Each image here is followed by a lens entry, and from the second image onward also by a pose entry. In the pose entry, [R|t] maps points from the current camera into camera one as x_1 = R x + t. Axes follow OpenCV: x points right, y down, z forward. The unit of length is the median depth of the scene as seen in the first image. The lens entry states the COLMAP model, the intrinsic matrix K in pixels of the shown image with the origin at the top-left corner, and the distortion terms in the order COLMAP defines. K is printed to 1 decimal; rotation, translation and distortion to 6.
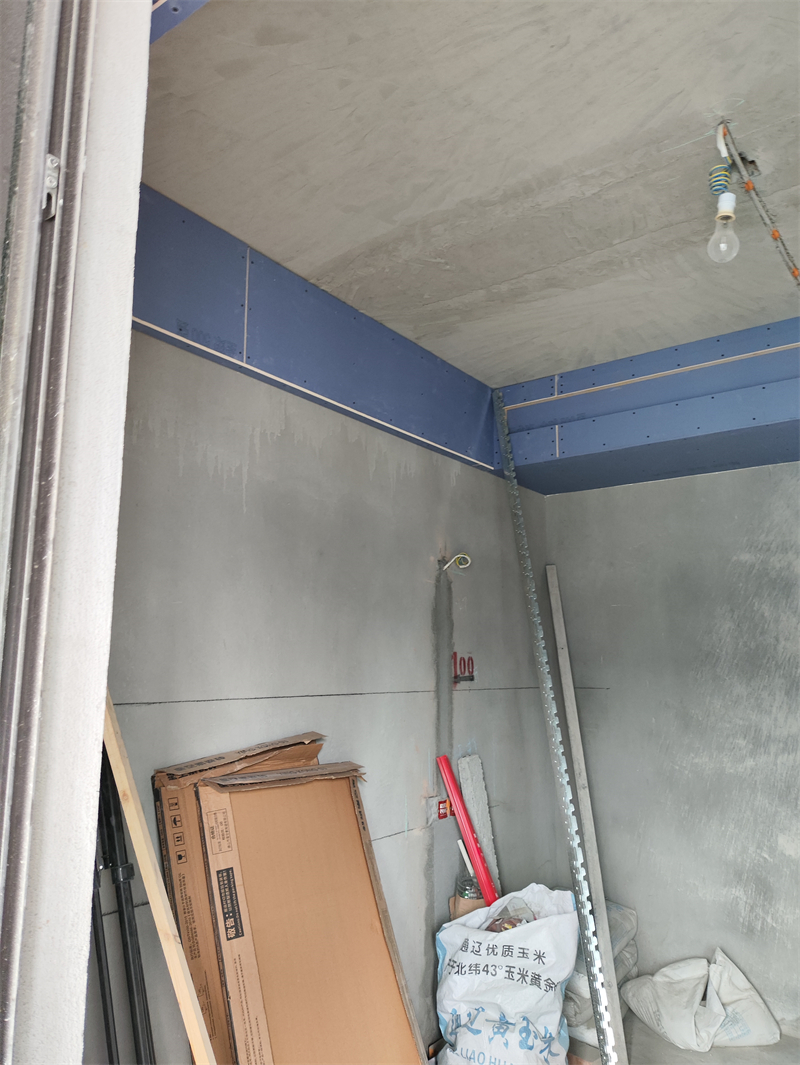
lens RADIAL K [[782.3, 0, 394.8], [0, 782.3, 537.1], [0, 0, 1]] dist [0.033688, -0.041610]
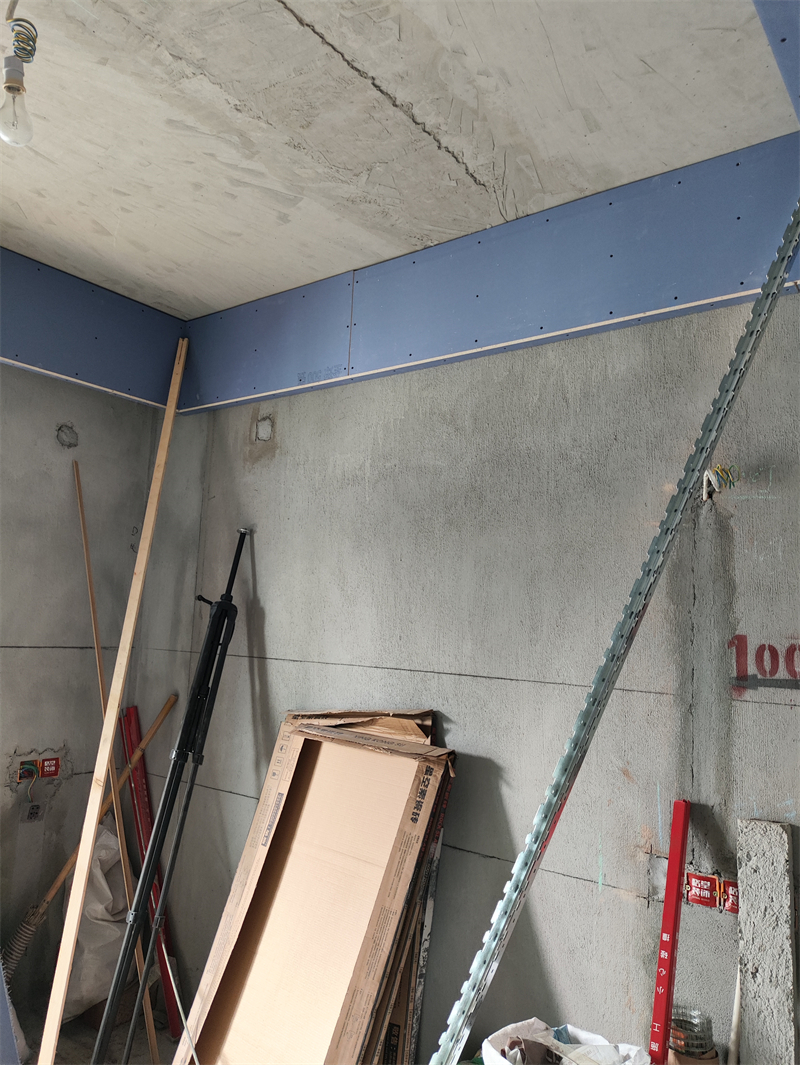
lens RADIAL K [[782.3, 0, 390.7], [0, 782.3, 561.2], [0, 0, 1]] dist [0.033688, -0.041610]
pose [[-0.009566, -0.120233, -0.992700, 0.662500], [0.104986, 0.987138, -0.120571, 0.136423], [0.994428, -0.105373, 0.003180, 0.749957]]
